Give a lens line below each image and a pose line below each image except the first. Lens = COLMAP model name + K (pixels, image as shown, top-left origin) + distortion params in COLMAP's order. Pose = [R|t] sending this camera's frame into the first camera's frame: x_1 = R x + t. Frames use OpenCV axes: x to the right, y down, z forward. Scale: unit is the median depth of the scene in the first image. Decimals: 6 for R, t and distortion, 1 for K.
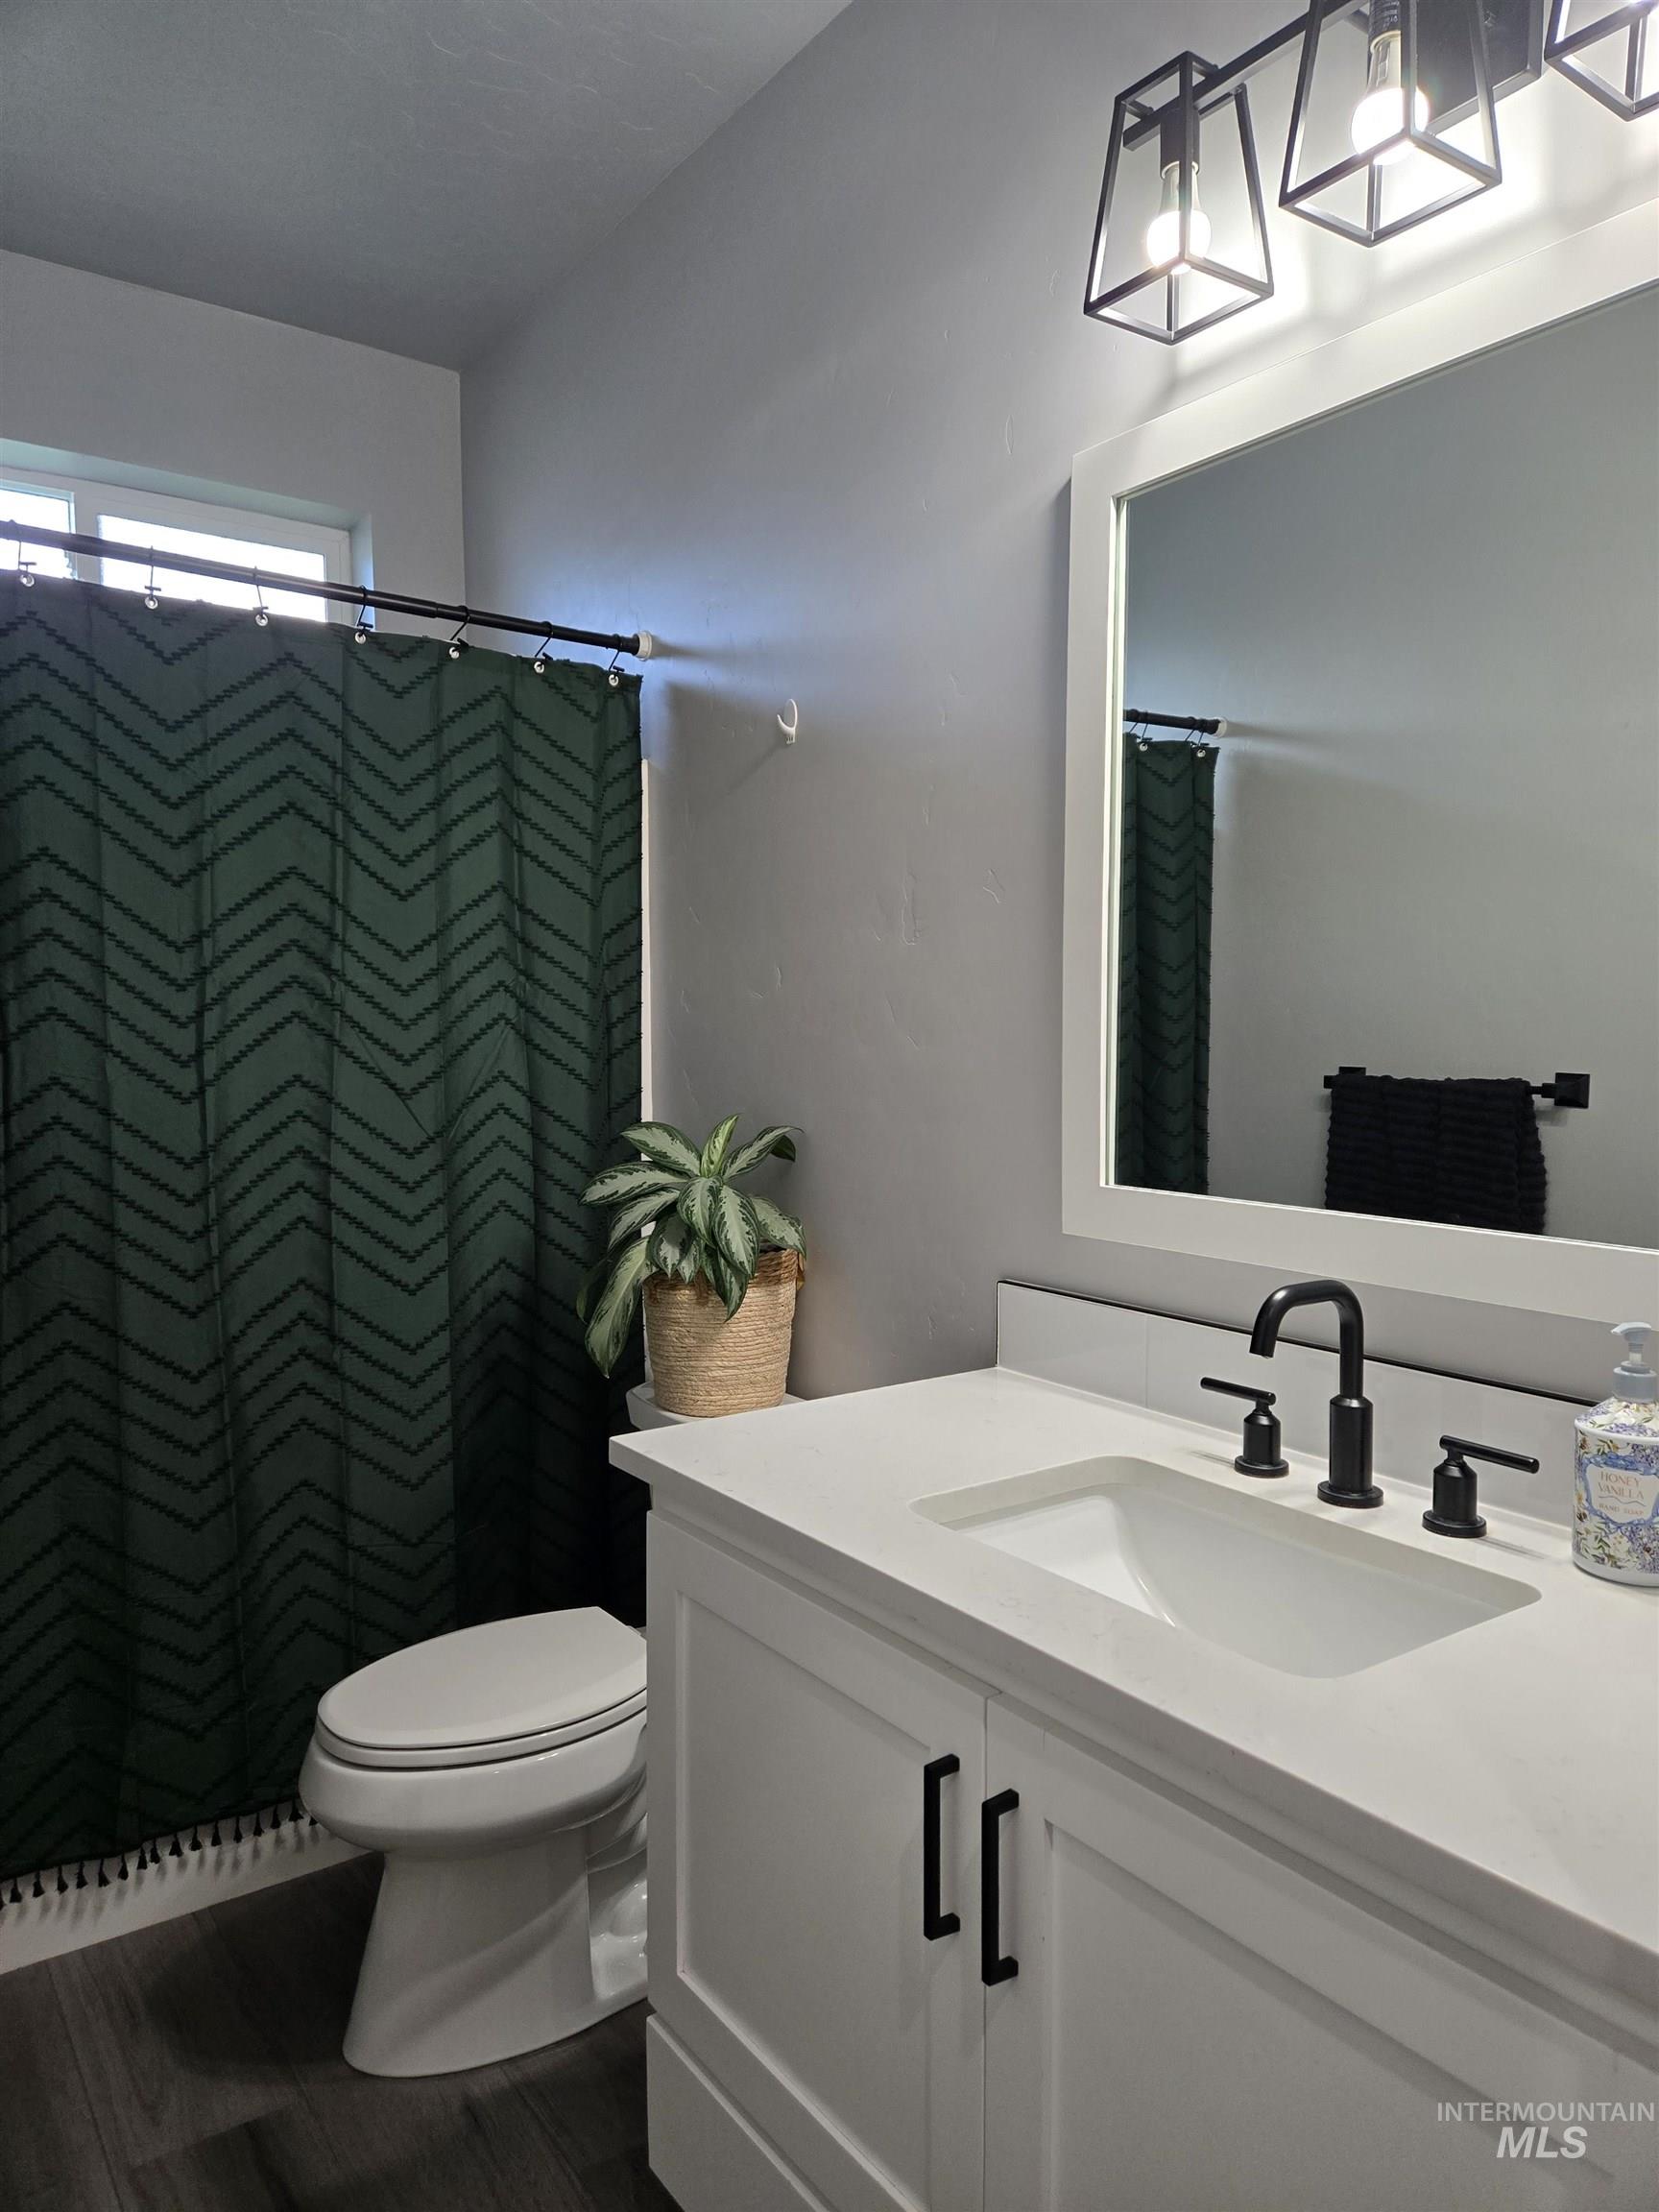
lens RADIAL K [[1529.9, 0, 835.8], [0, 1529.9, 1148.5], [0, 0, 1]] dist [0.090505, -0.088413]
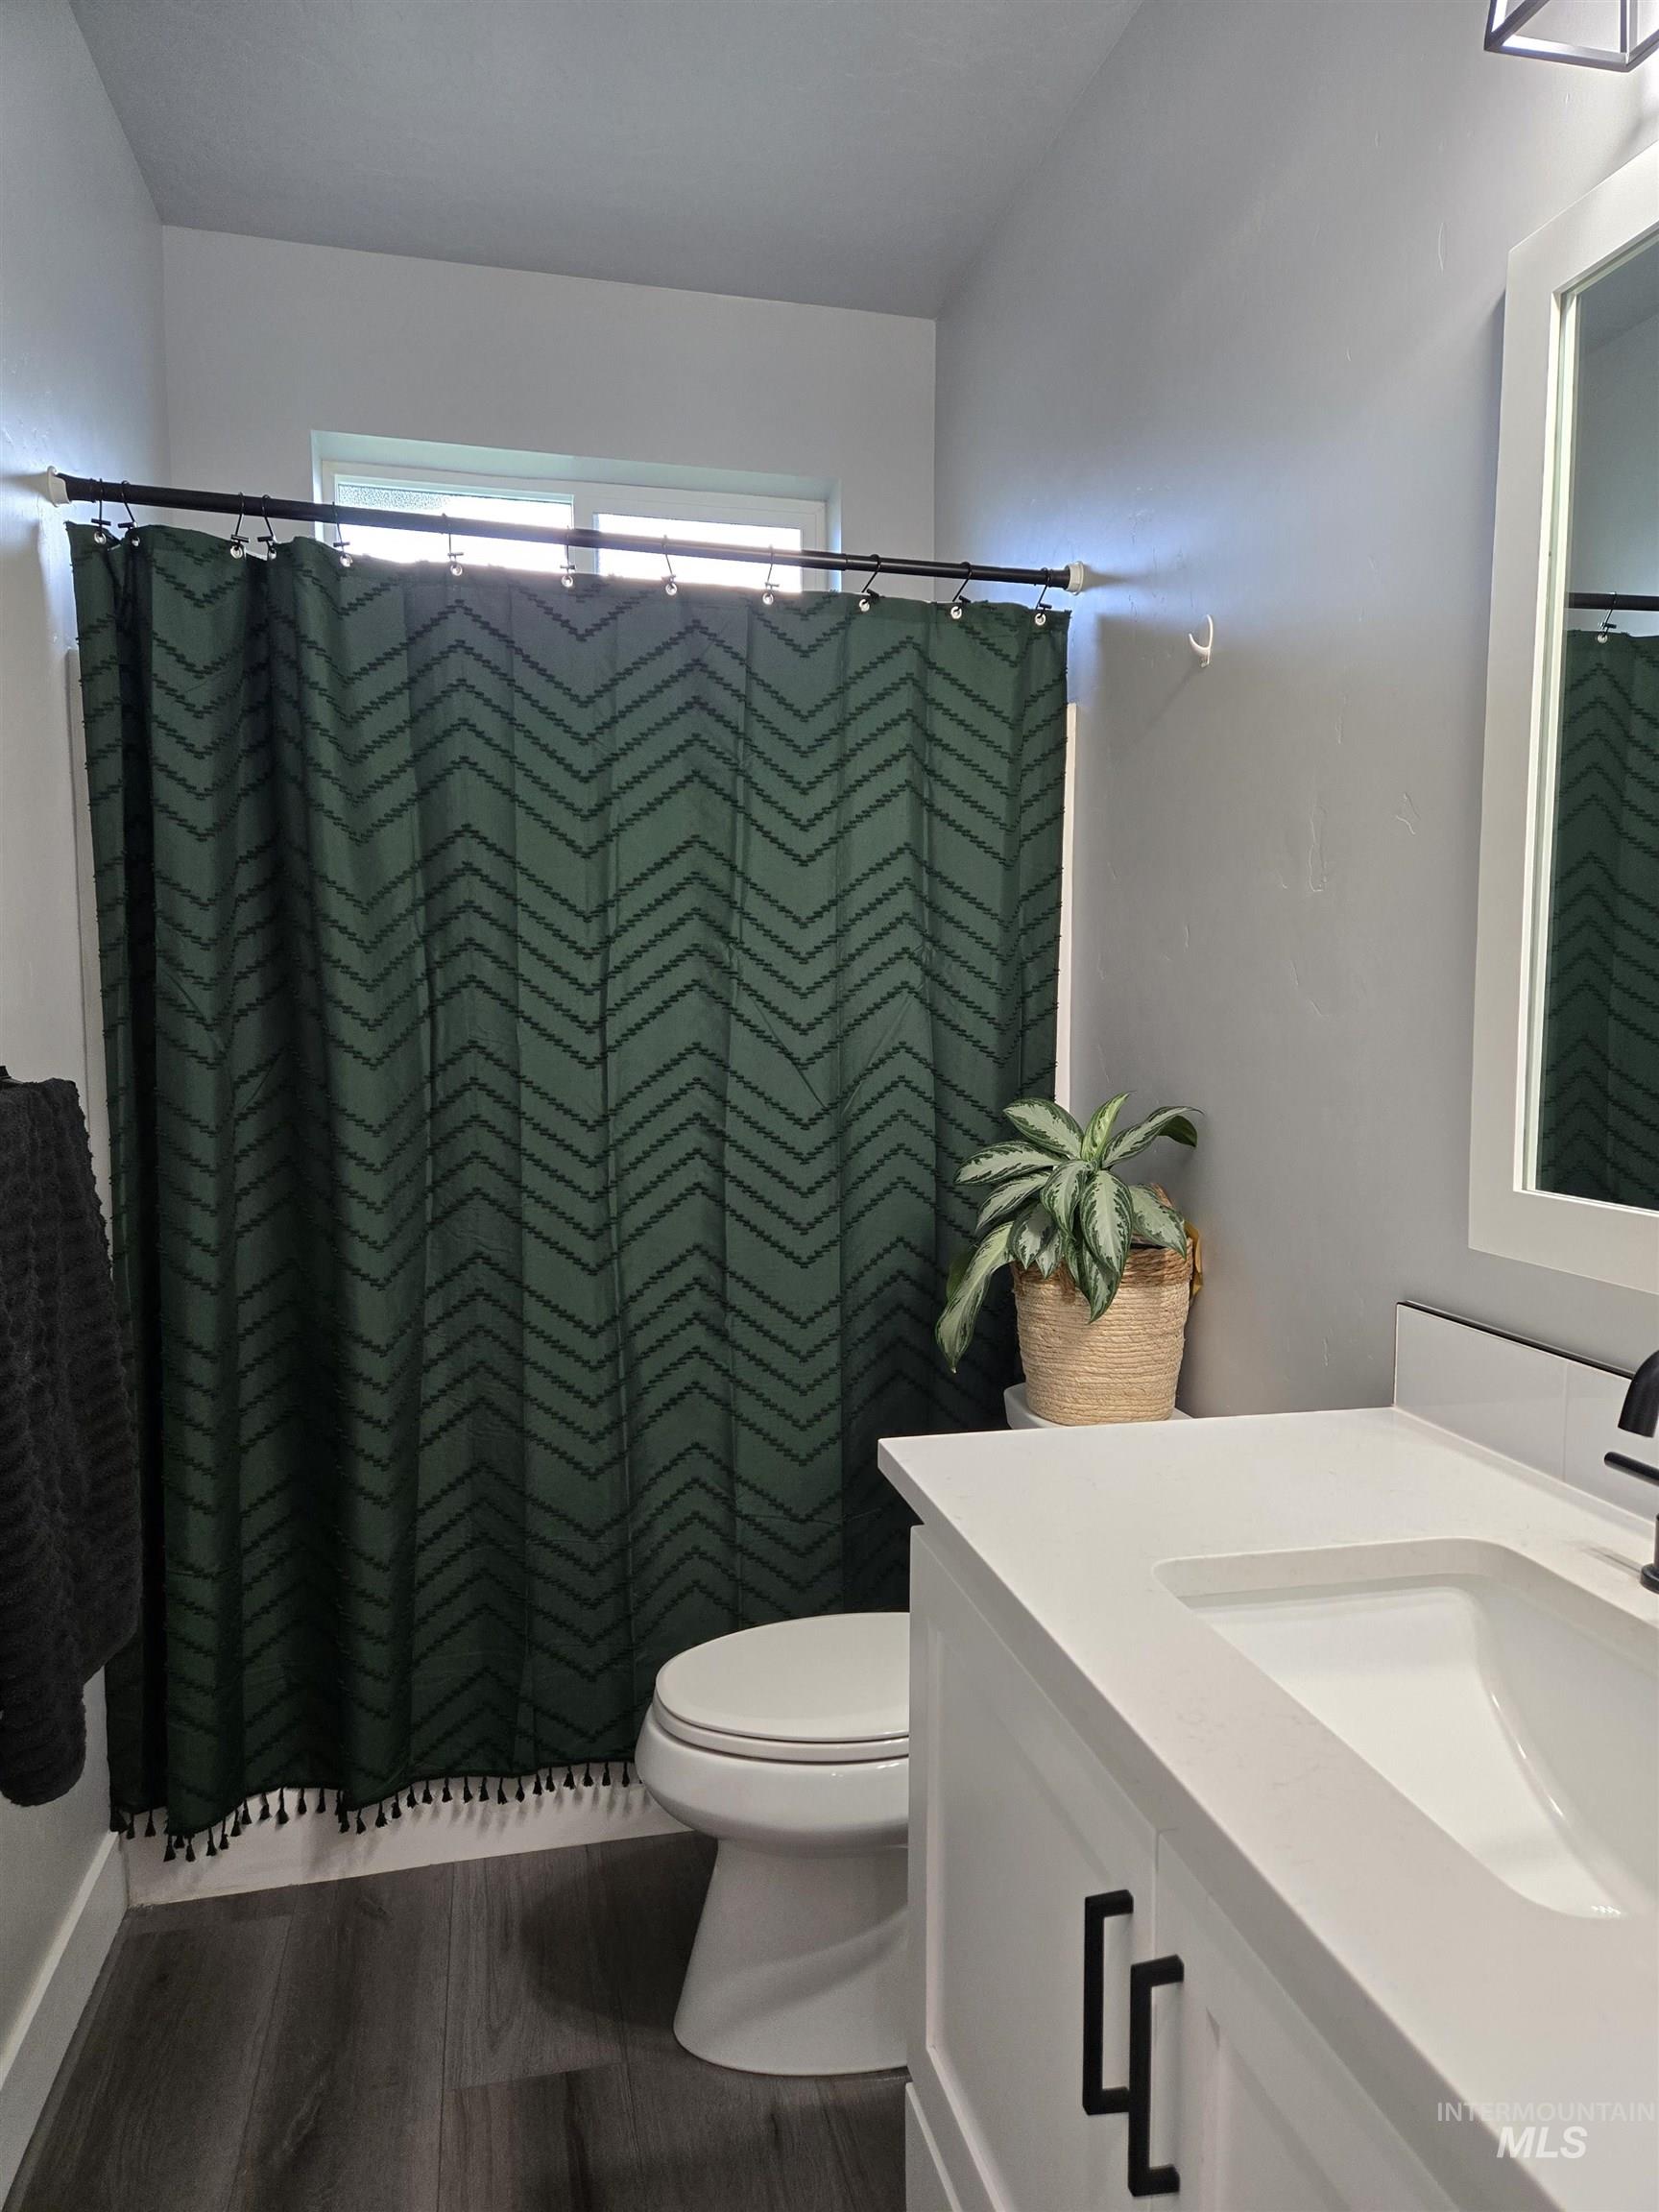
lens RADIAL K [[1529.9, 0, 835.8], [0, 1529.9, 1148.5], [0, 0, 1]] dist [0.090505, -0.088413]
pose [[0.923202, 0.039074, -0.382323, 0.122494], [-0.034887, 0.999231, 0.017880, 0.000550], [0.382728, -0.003168, 0.923856, 0.110514]]
